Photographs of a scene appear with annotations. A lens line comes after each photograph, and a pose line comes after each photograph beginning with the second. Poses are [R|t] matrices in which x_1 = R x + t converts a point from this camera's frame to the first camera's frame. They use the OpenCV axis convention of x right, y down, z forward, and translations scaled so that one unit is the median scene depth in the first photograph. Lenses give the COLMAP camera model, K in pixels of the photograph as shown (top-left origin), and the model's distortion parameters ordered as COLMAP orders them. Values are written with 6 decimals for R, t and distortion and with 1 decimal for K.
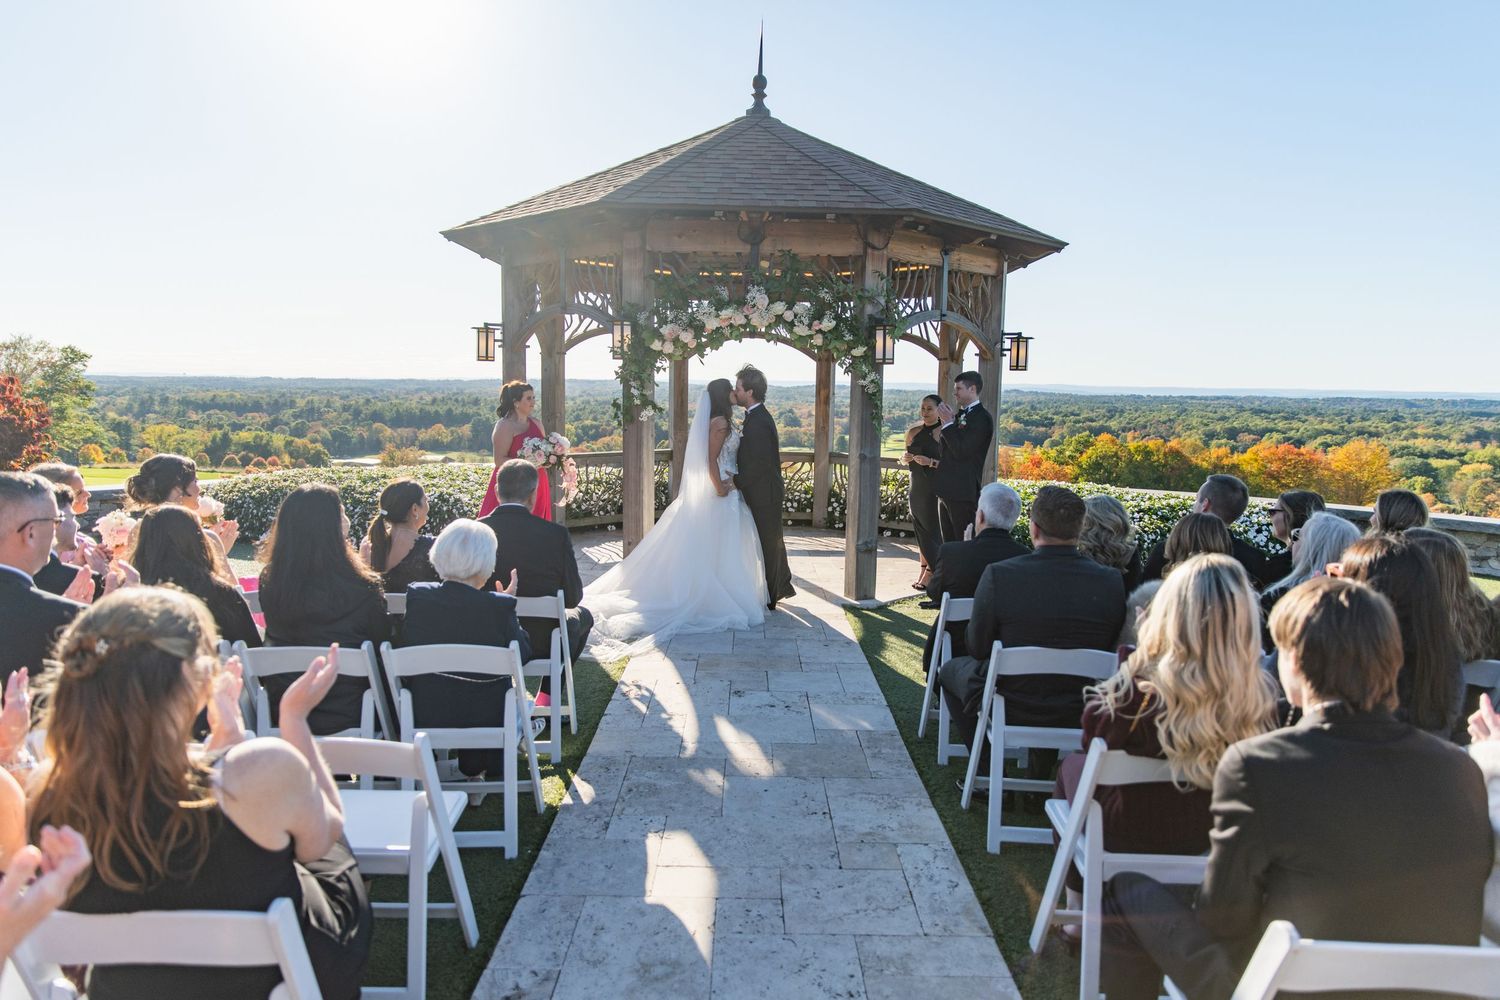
lens RADIAL K [[1042.1, 0, 745.2], [0, 1042.1, 525.2], [0, 0, 1]] dist [-0.022807, 0.000133]
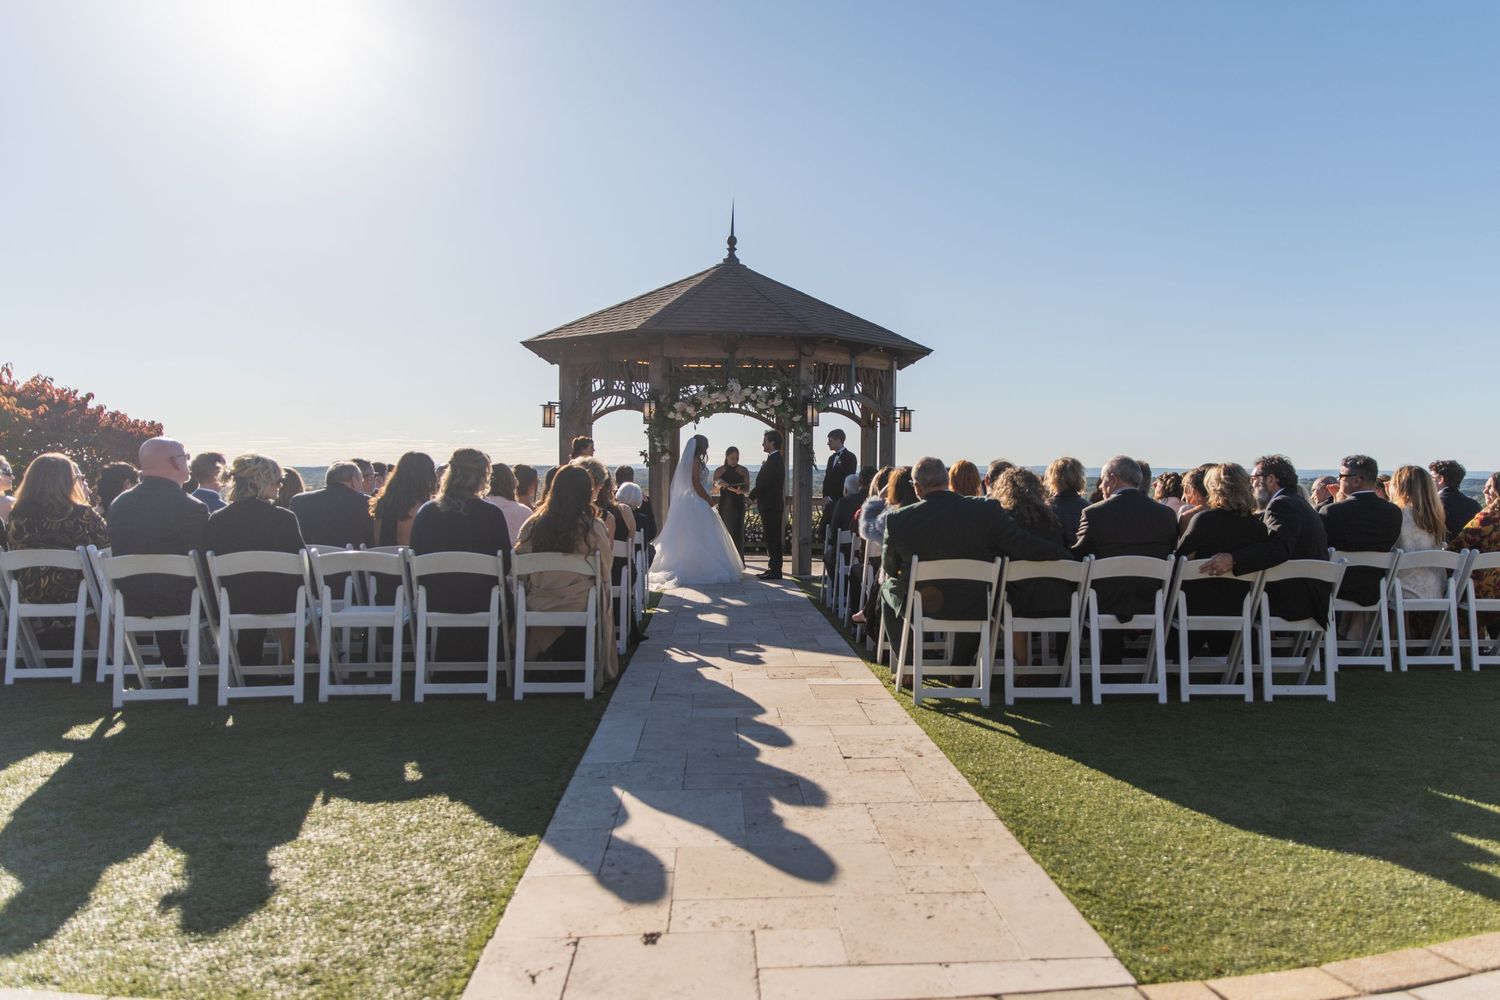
lens RADIAL K [[1131.5, 0, 827.8], [0, 1131.5, 499.8], [0, 0, 1]] dist [-0.004230, -0.000518]
pose [[0.994730, -0.011415, 0.101892, -0.020145], [0.022152, 0.994239, -0.104872, 0.120823], [-0.100108, 0.106576, 0.989252, -0.611402]]
